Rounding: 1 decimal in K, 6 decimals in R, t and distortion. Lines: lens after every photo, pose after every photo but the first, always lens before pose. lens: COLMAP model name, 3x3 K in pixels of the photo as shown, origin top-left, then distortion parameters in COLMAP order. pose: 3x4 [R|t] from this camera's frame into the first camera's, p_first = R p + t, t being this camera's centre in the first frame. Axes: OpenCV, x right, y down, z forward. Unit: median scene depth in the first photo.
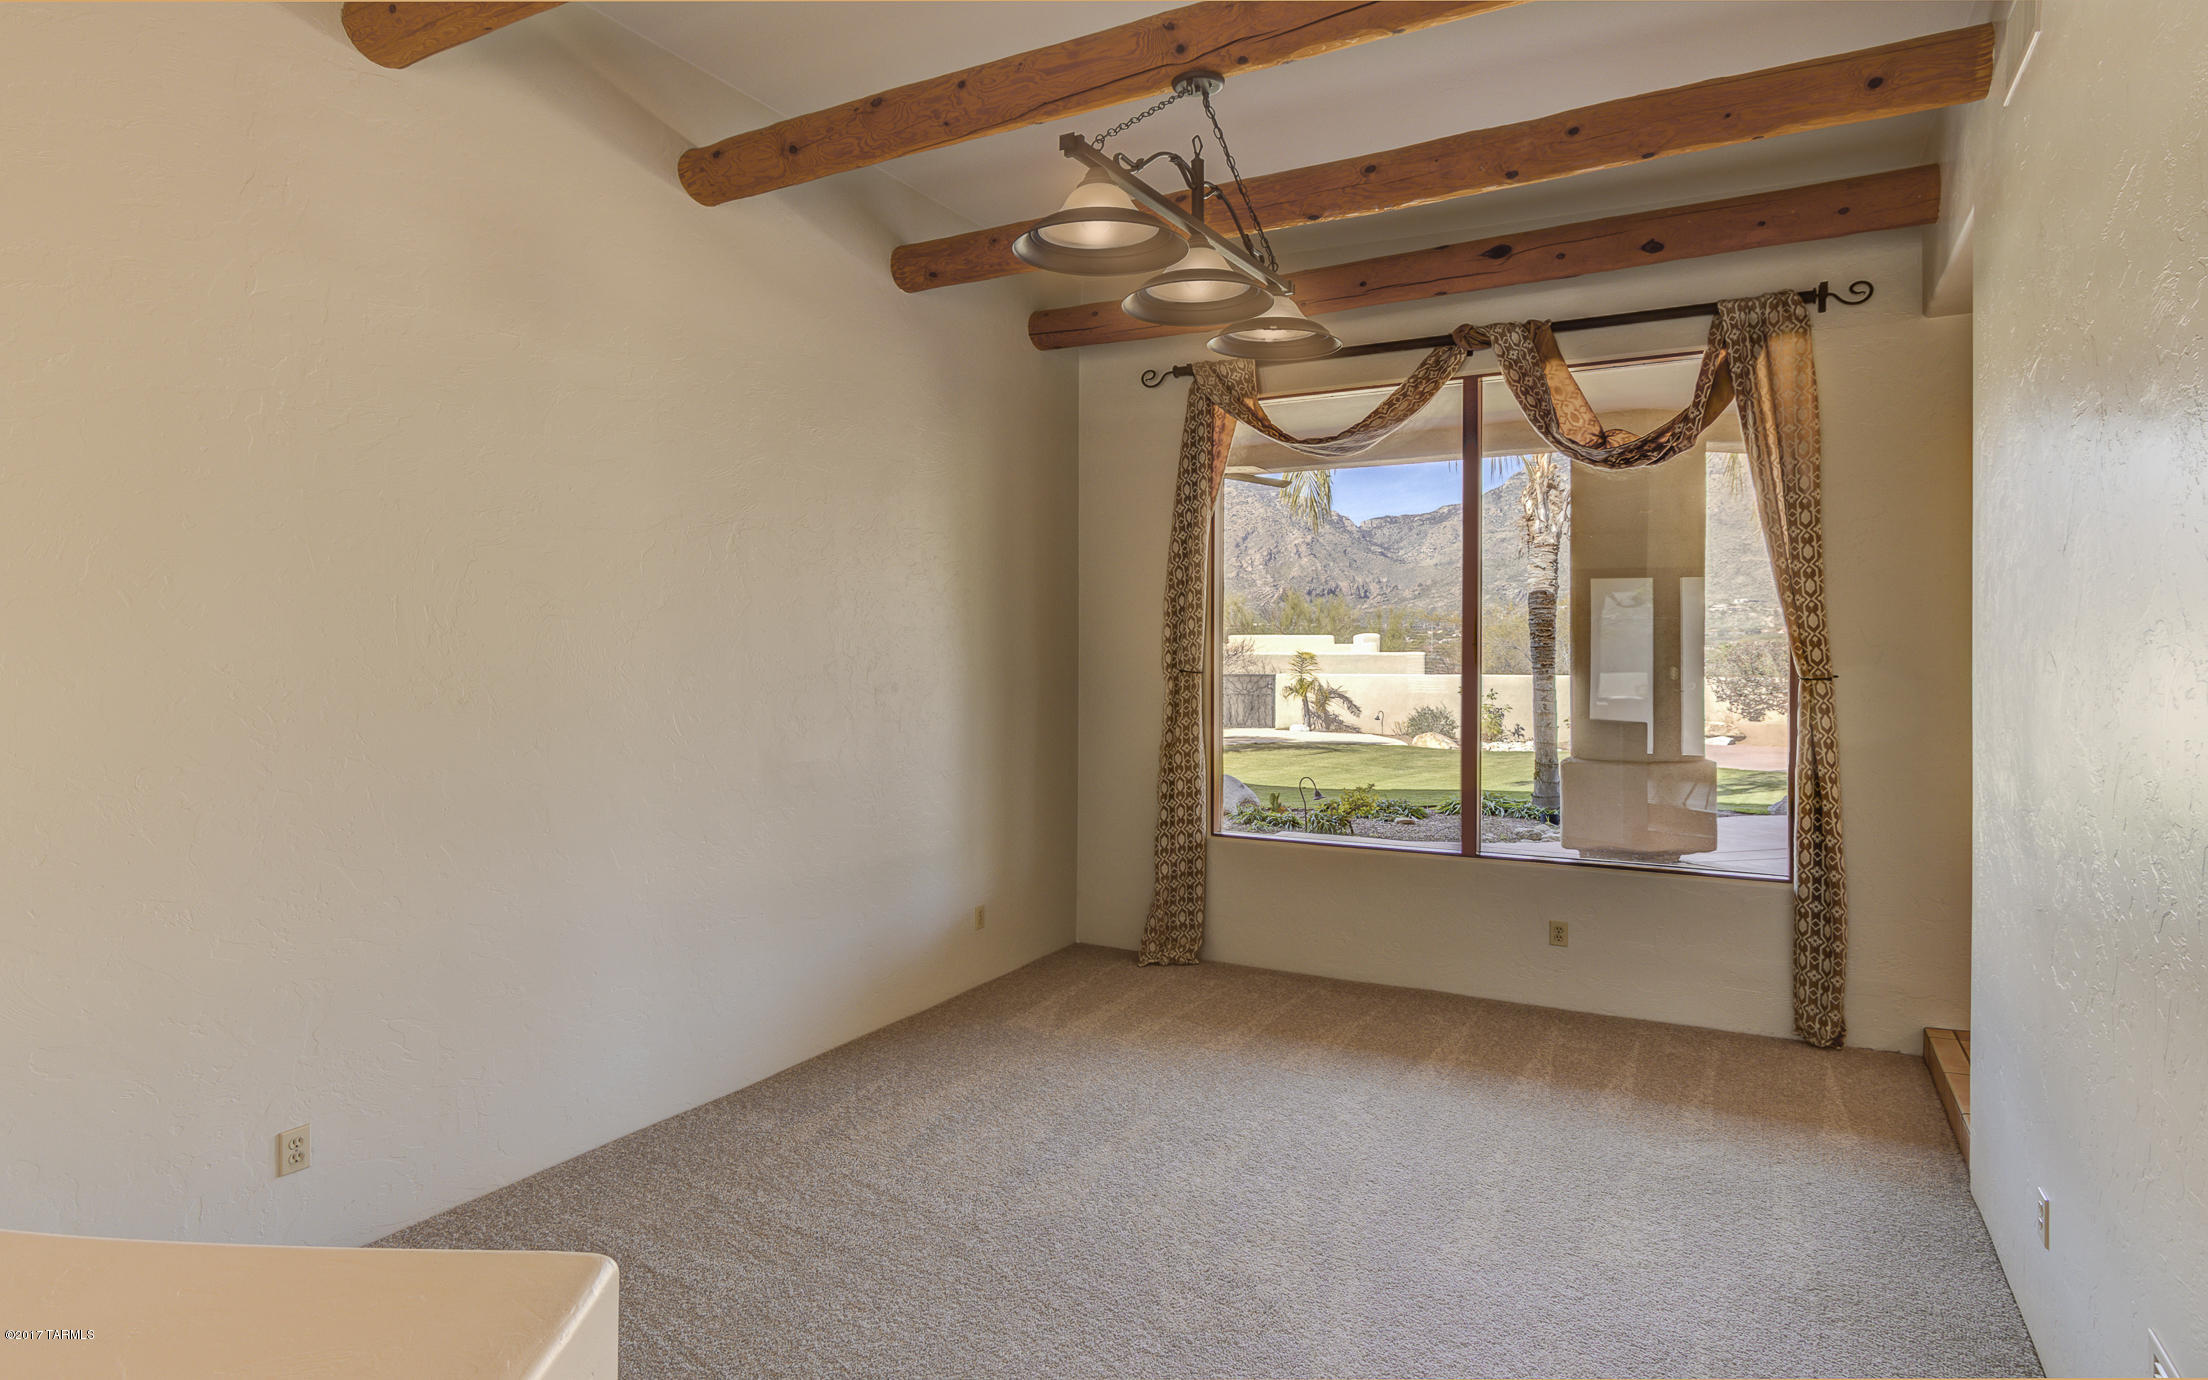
lens RADIAL K [[1008.7, 0, 1105.0], [0, 1008.7, 658.9], [0, 0, 1]] dist [-0.000182, -0.000283]
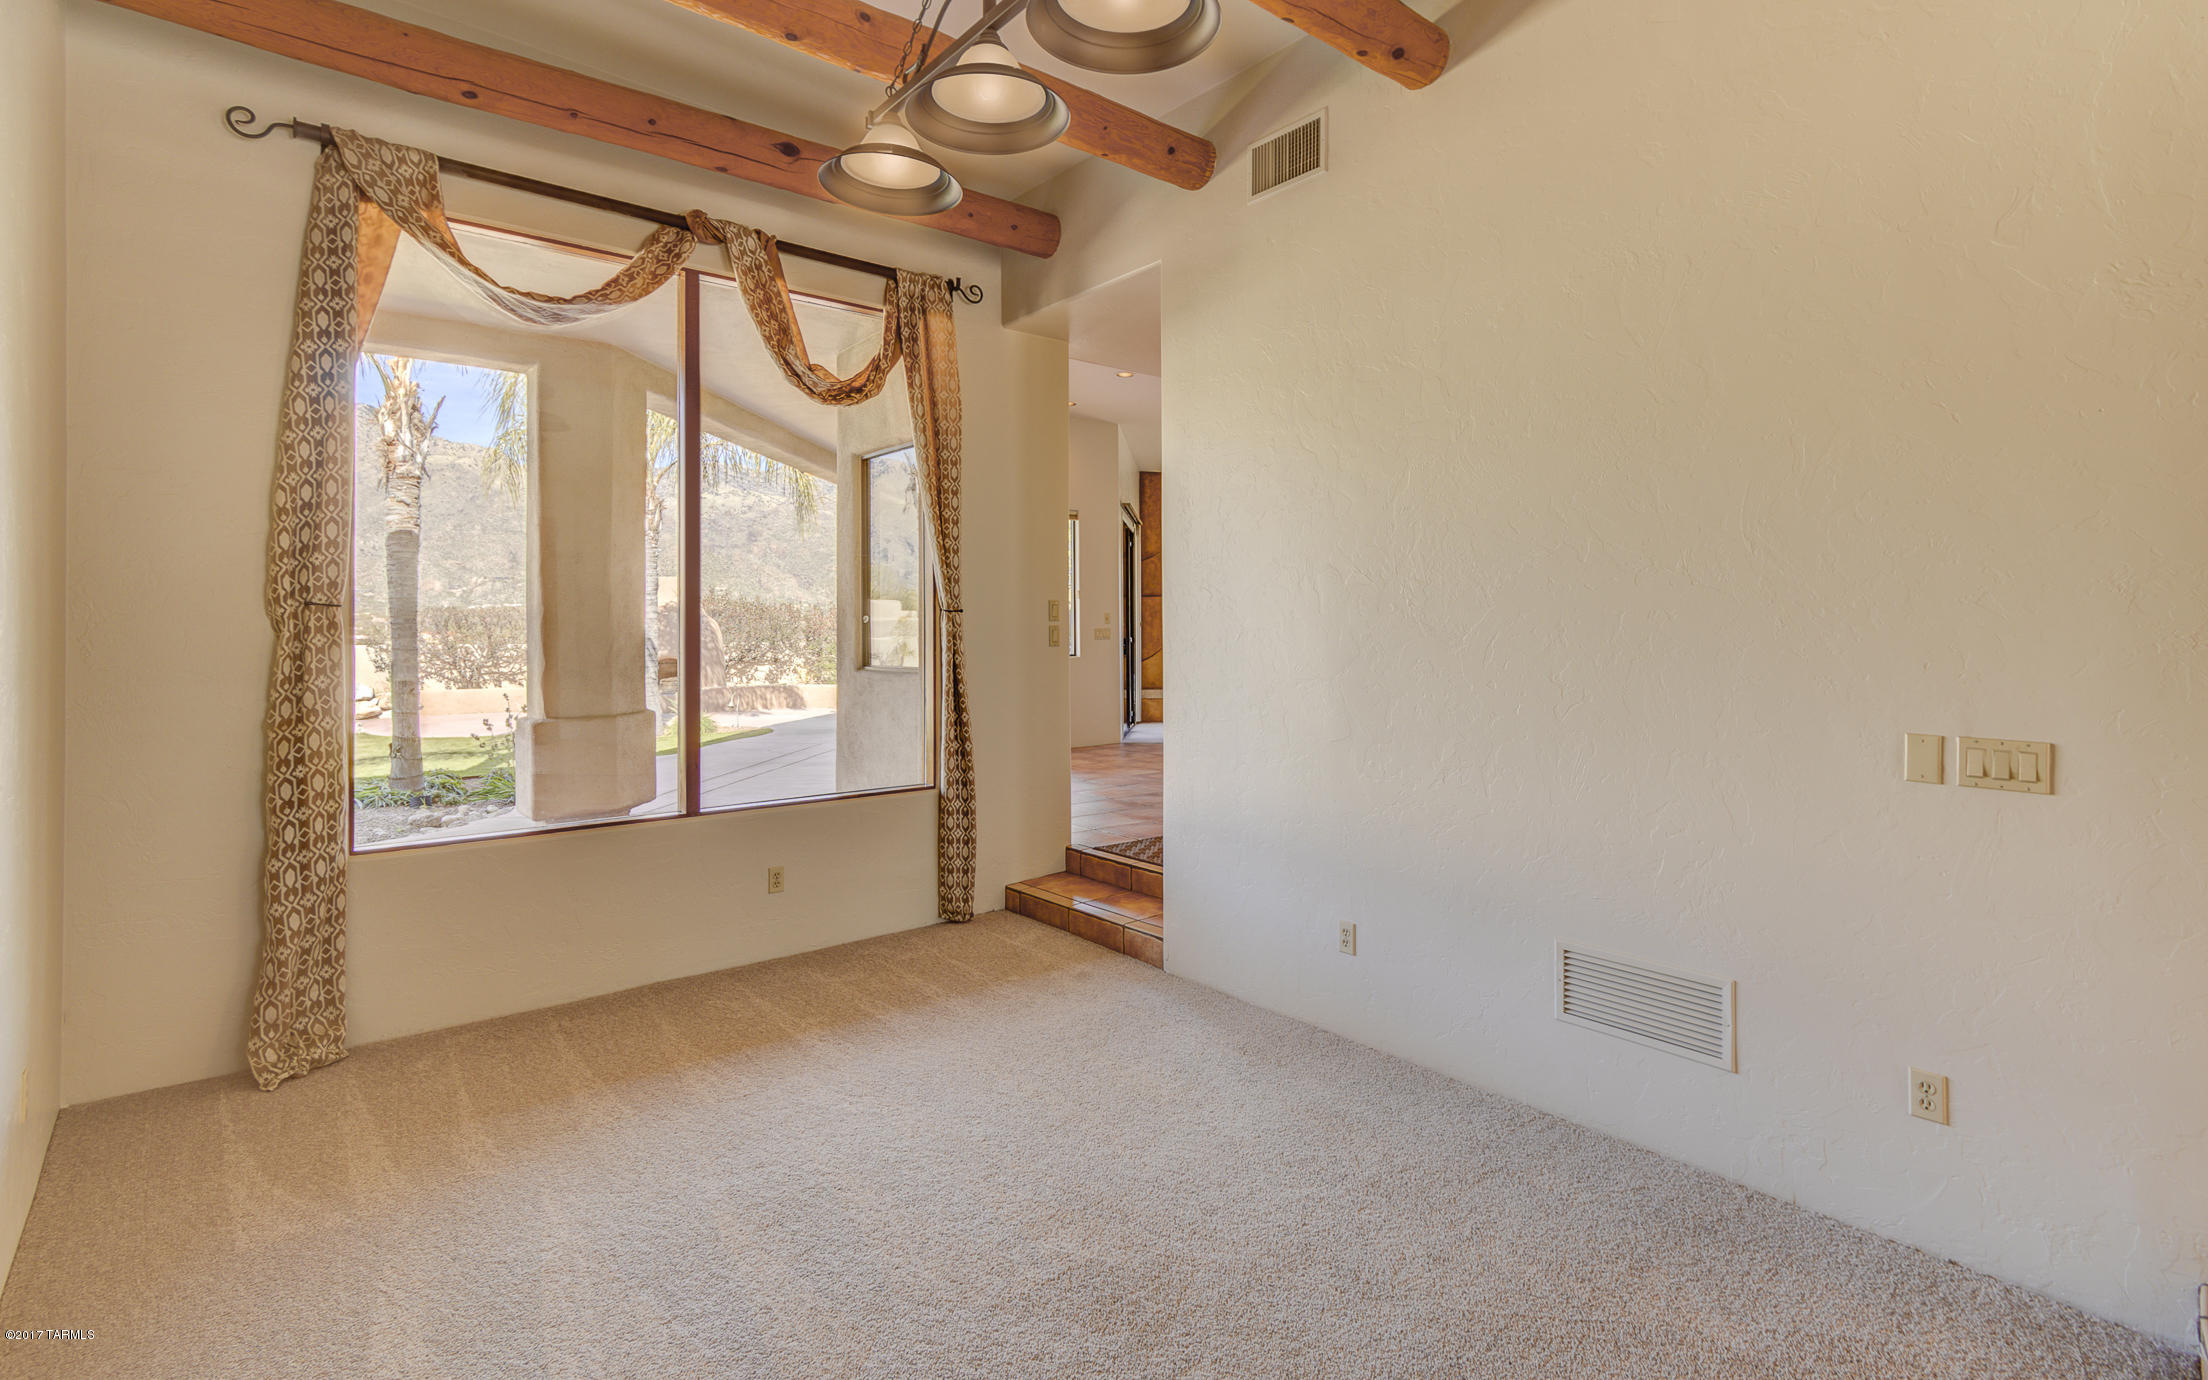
lens RADIAL K [[1069.0, 0, 1104.7], [0, 1069.0, 606.8], [0, 0, 1]] dist [0.003770, -0.000424]
pose [[0.448159, 0.003819, 0.893946, -0.329086], [0.008848, 0.999923, -0.008708, 0.026938], [-0.893910, 0.011812, 0.448091, 0.276229]]
